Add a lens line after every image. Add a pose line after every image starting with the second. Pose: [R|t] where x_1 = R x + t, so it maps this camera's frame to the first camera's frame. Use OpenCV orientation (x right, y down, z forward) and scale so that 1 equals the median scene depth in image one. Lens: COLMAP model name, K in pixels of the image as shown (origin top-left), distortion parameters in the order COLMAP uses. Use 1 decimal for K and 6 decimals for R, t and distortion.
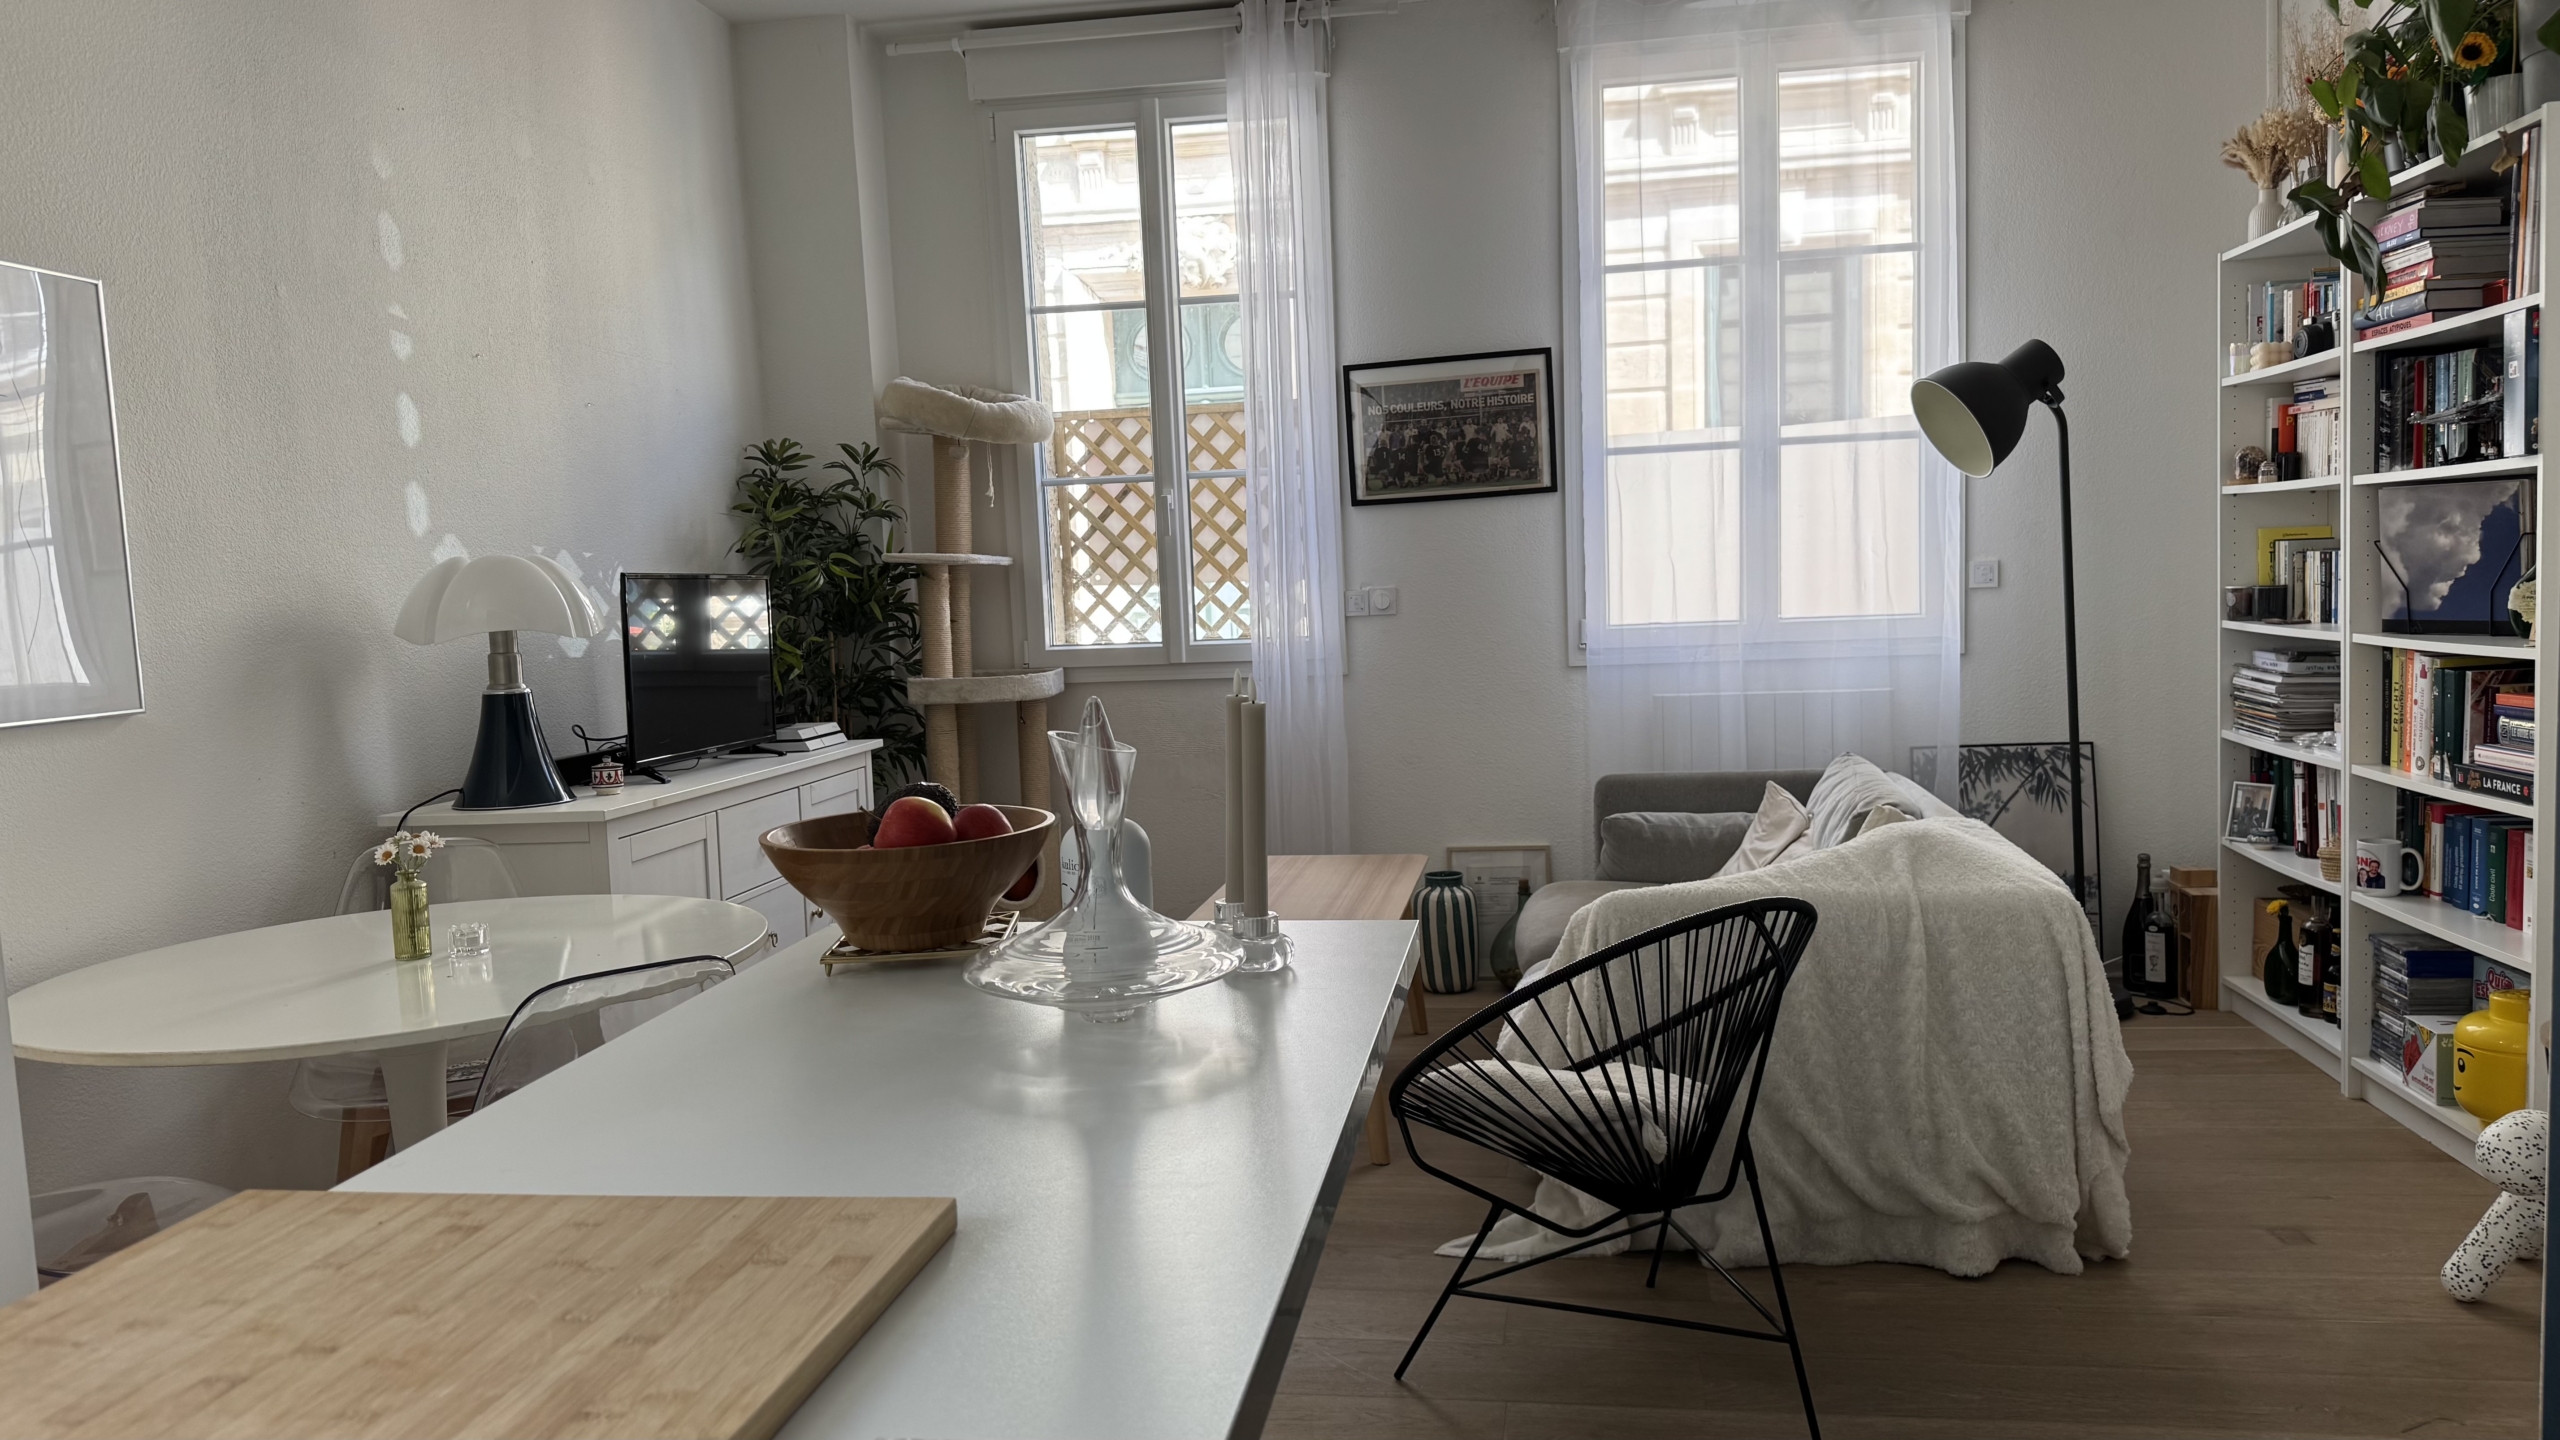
lens RADIAL K [[1782.0, 0, 1277.3], [0, 1782.0, 730.7], [0, 0, 1]] dist [0.102195, -0.161885]
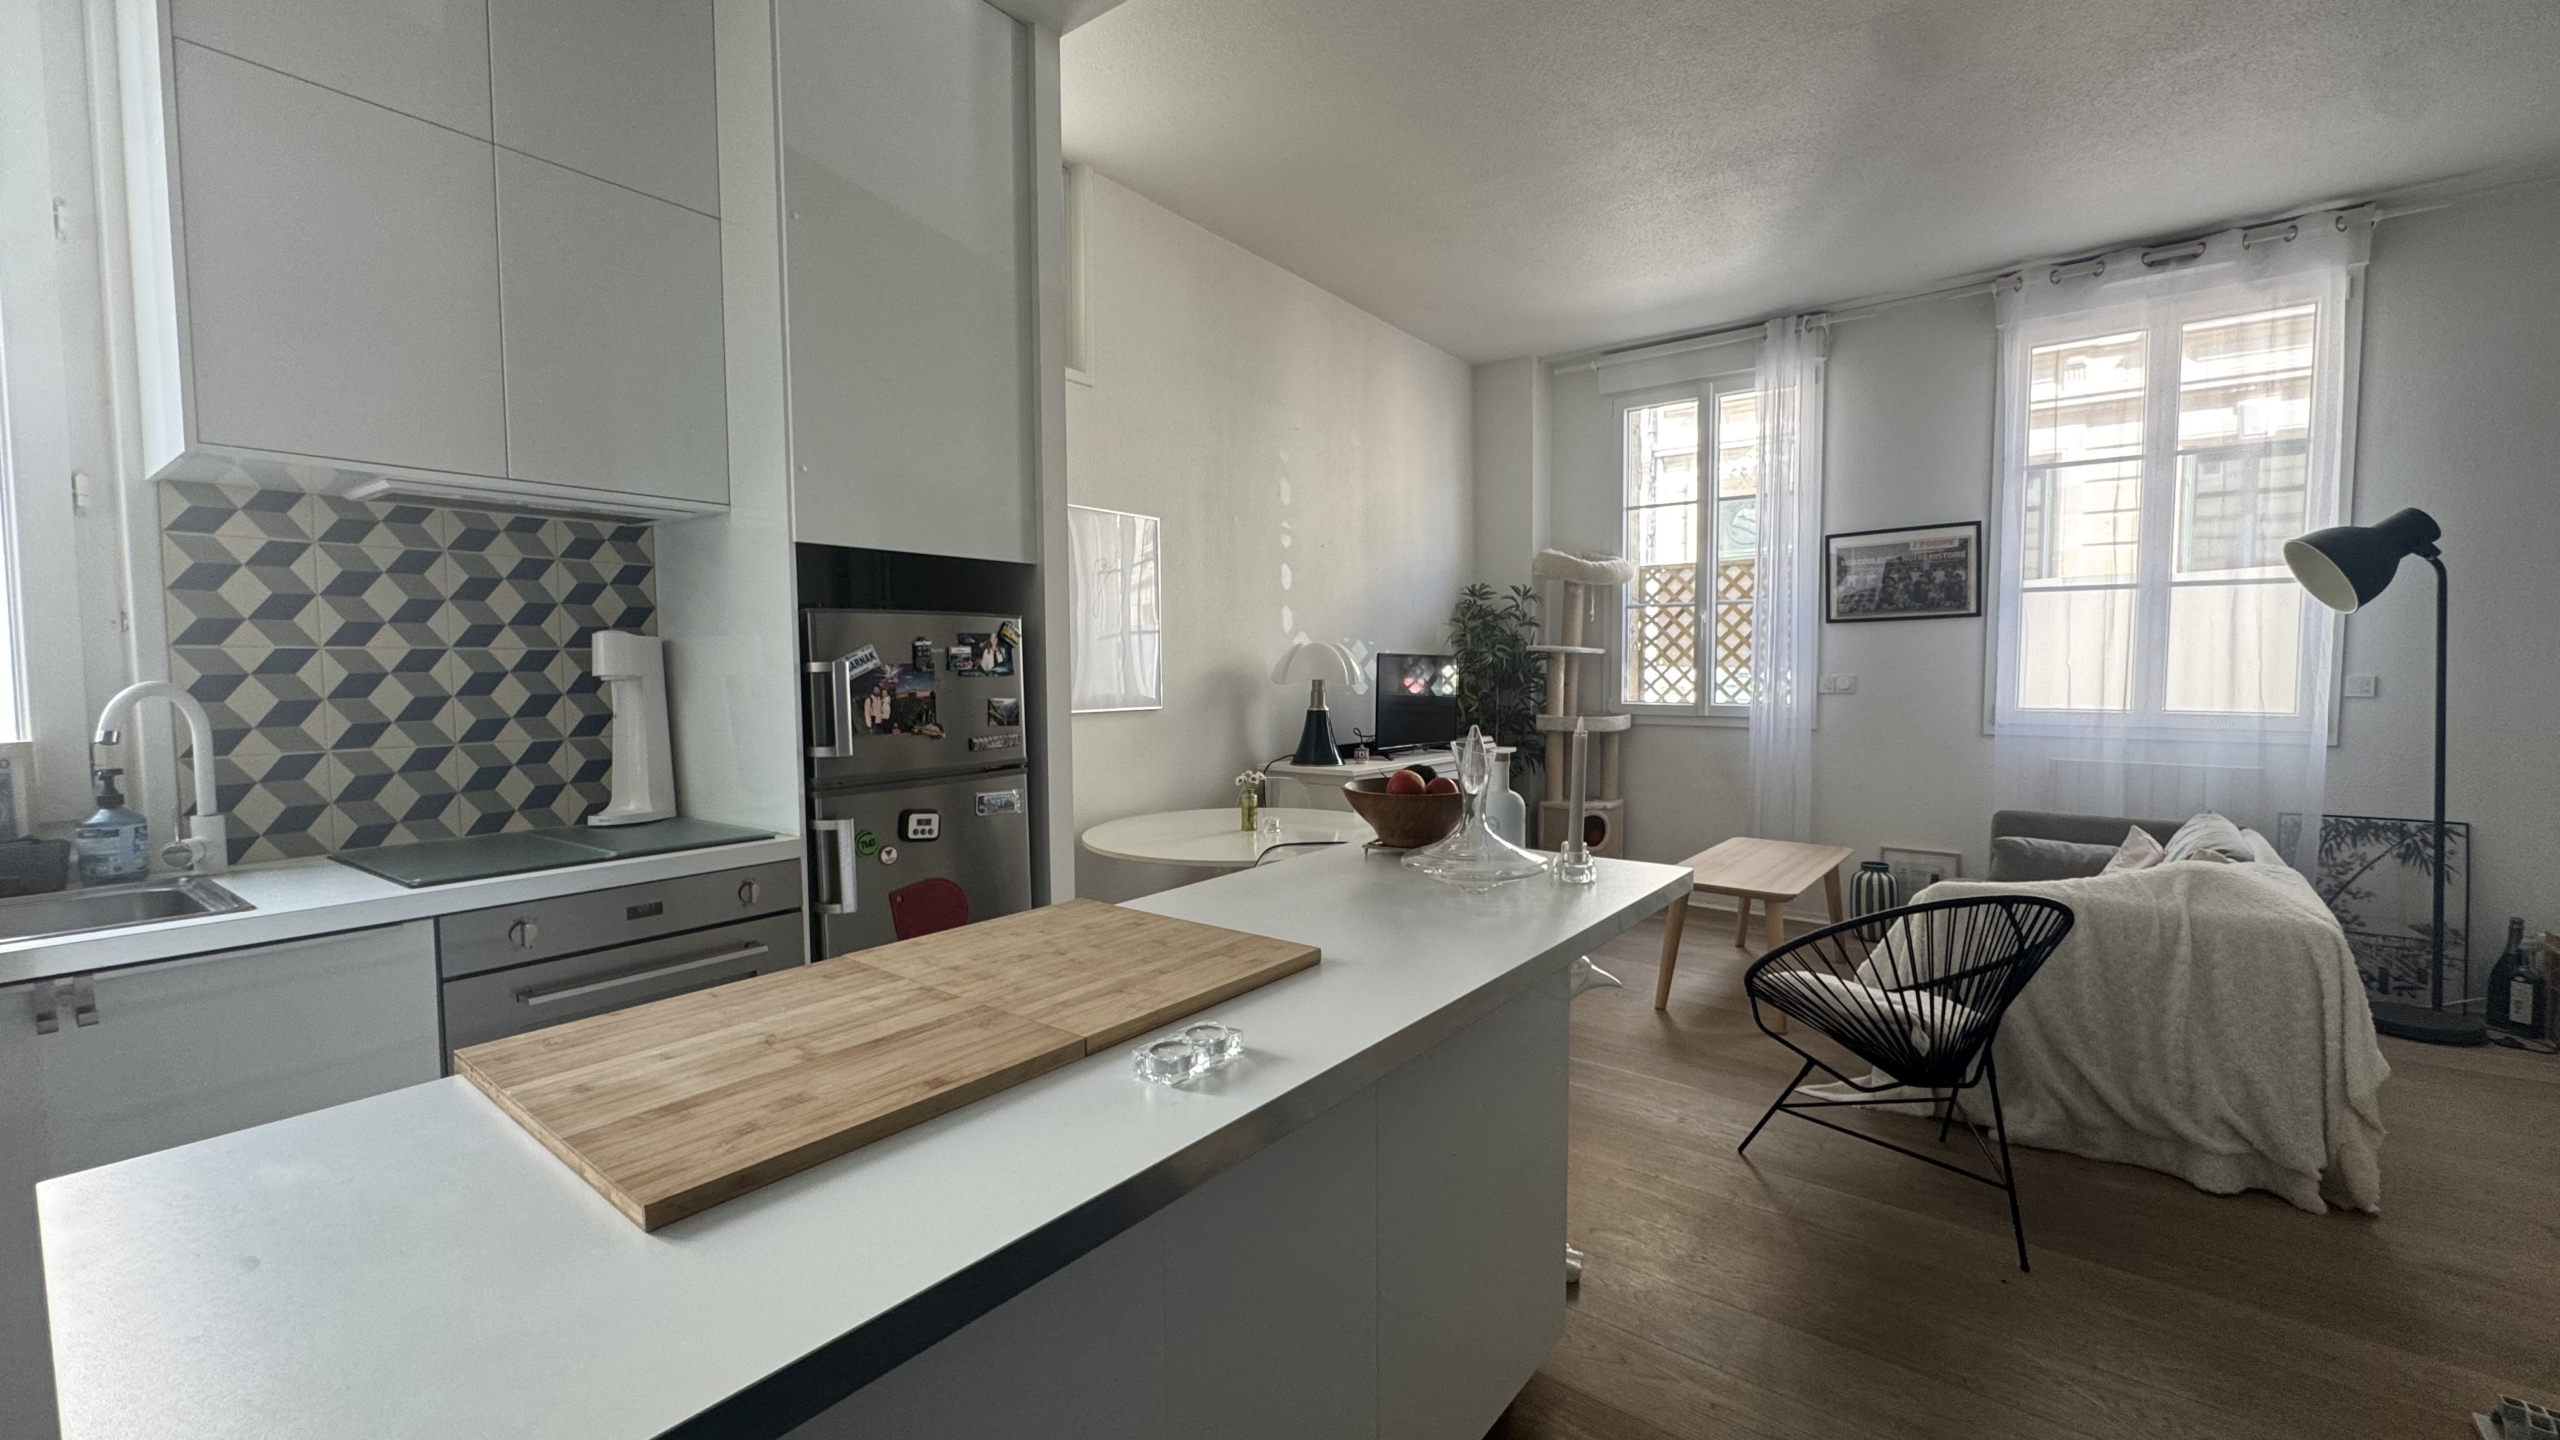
lens RADIAL K [[1023.7, 0, 1279.7], [0, 1023.7, 721.9], [0, 0, 1]] dist [-0.002412, -0.000070]
pose [[0.871546, 0.064400, -0.486066, 0.080708], [-0.074248, 0.997239, -0.001005, -0.002296], [0.484660, 0.036965, 0.873921, -0.028780]]
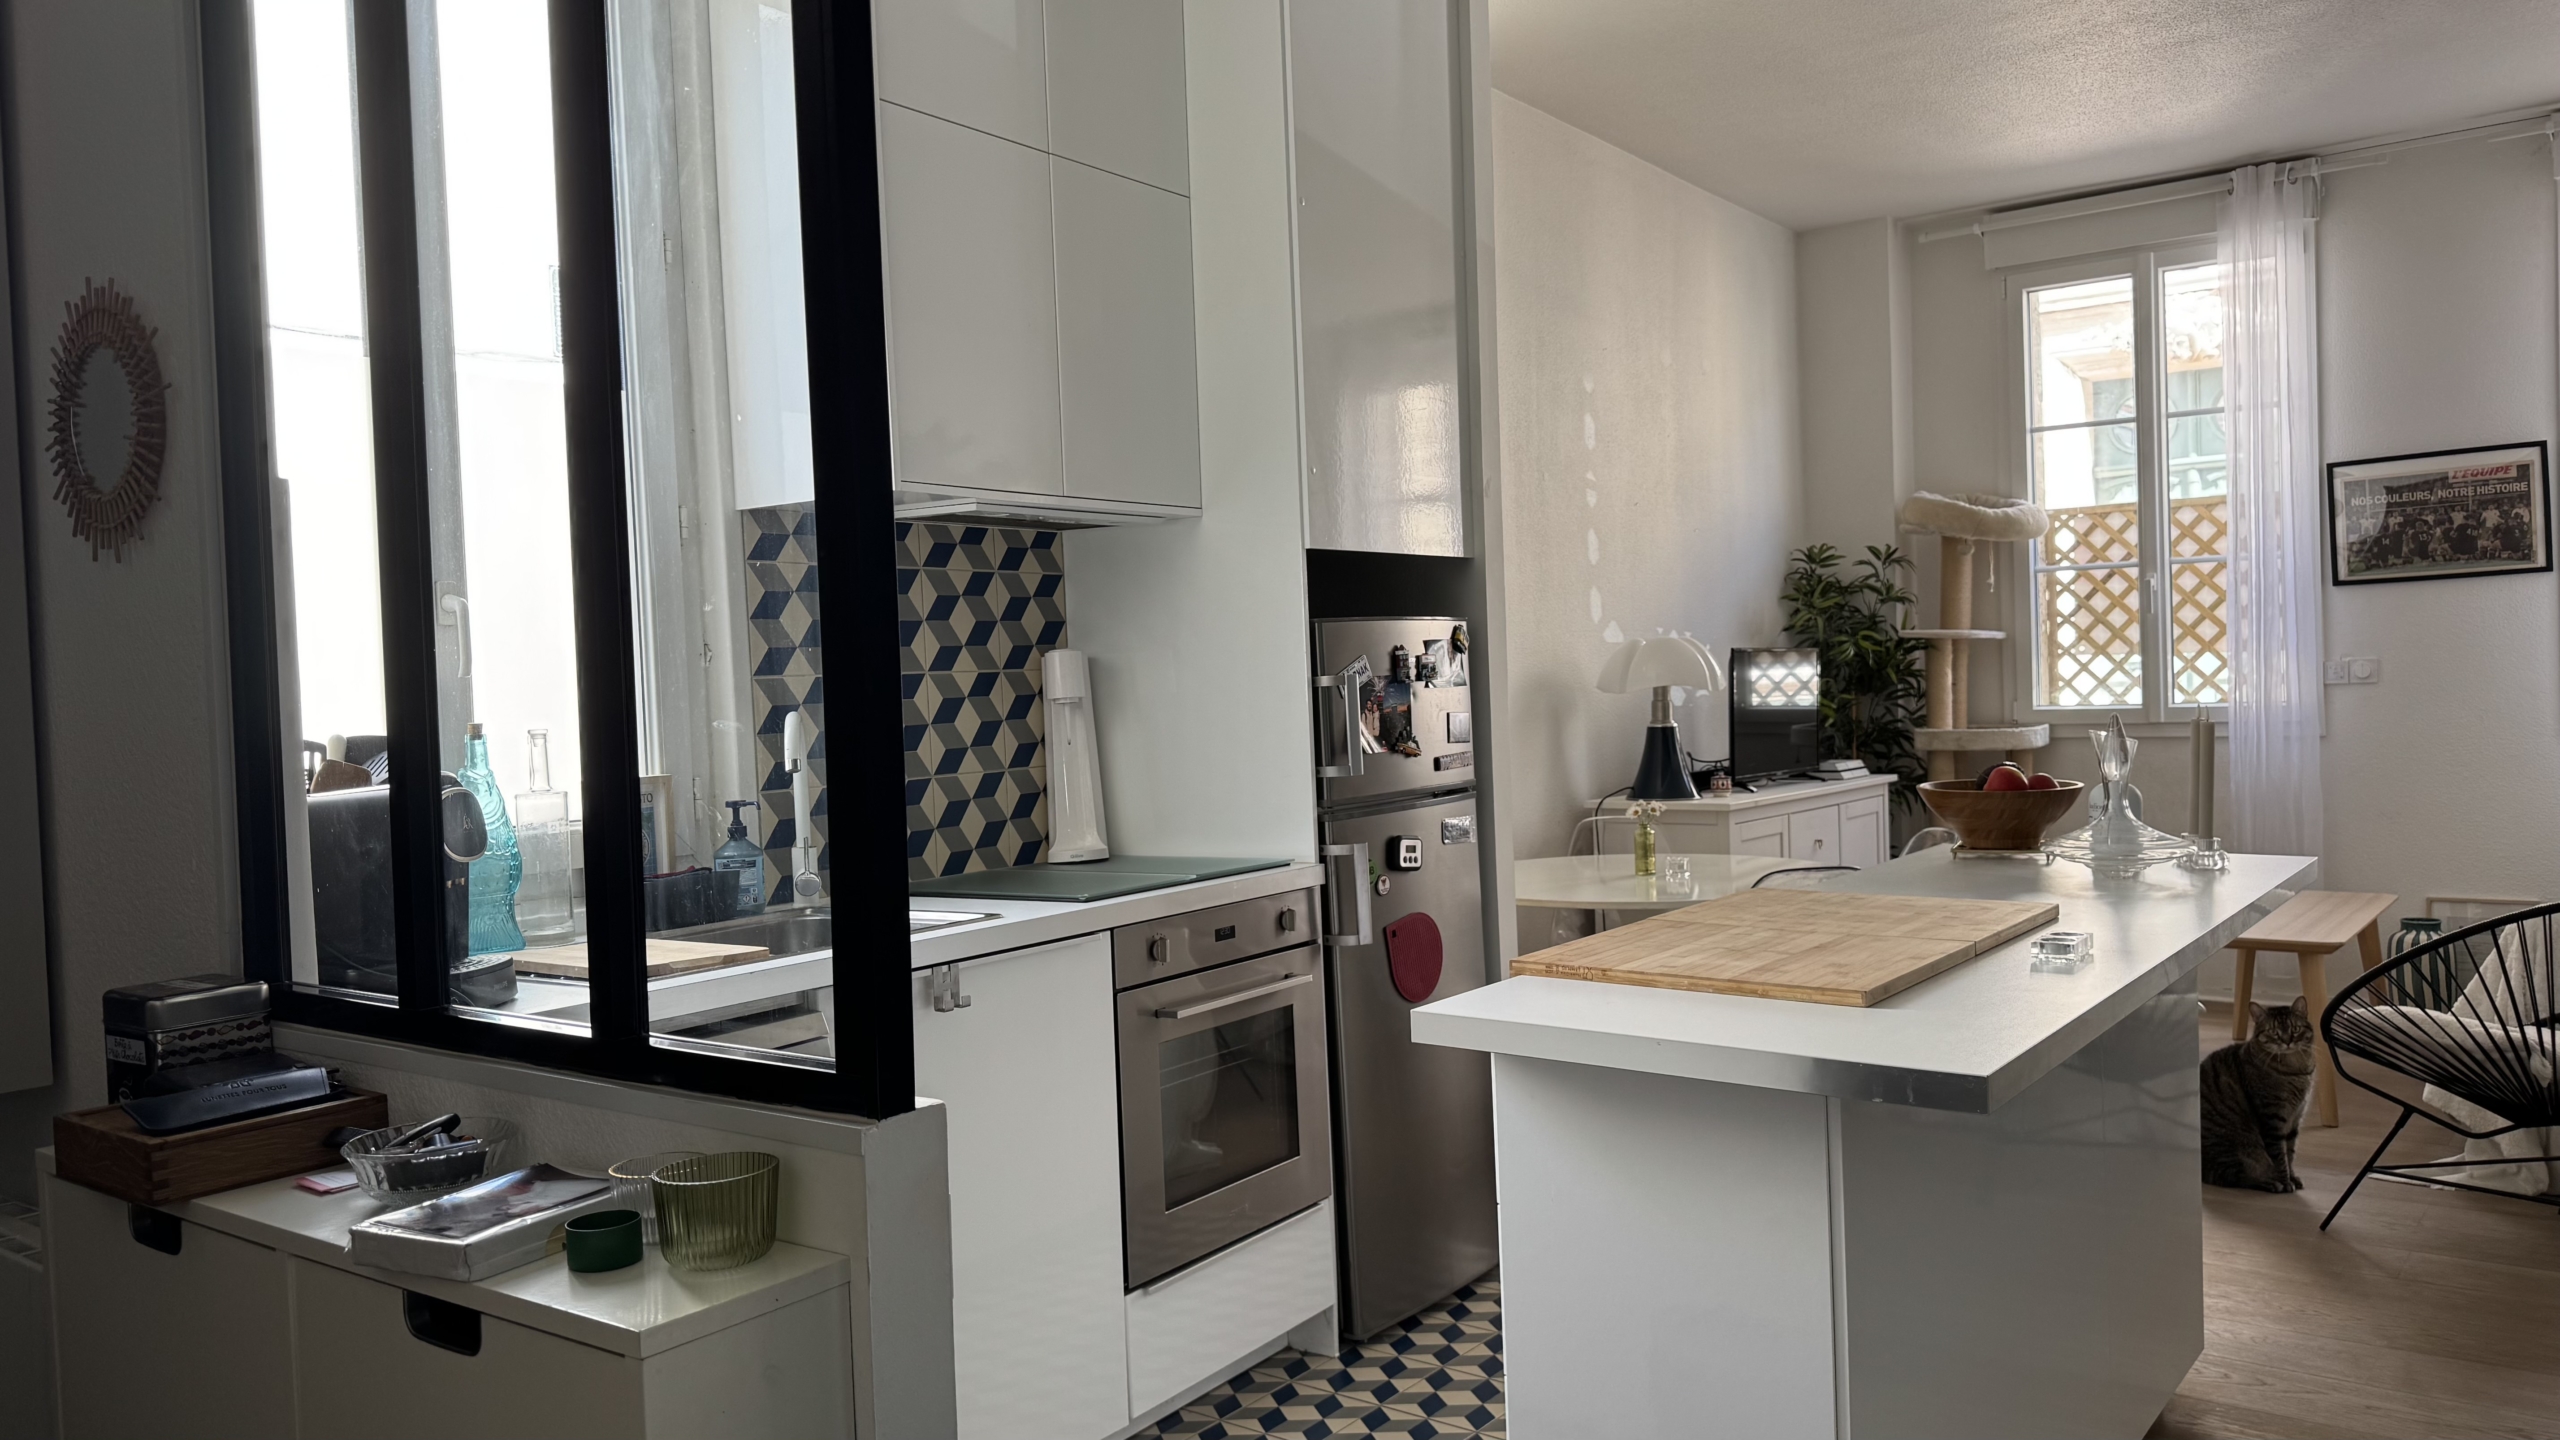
lens RADIAL K [[1805.2, 0, 1266.1], [0, 1805.2, 717.2], [0, 0, 1]] dist [0.082429, -0.113108]
pose [[0.873576, 0.021016, -0.486234, 0.020514], [-0.042940, 0.998499, -0.033989, 0.030272], [0.484790, 0.050571, 0.873167, -0.402138]]
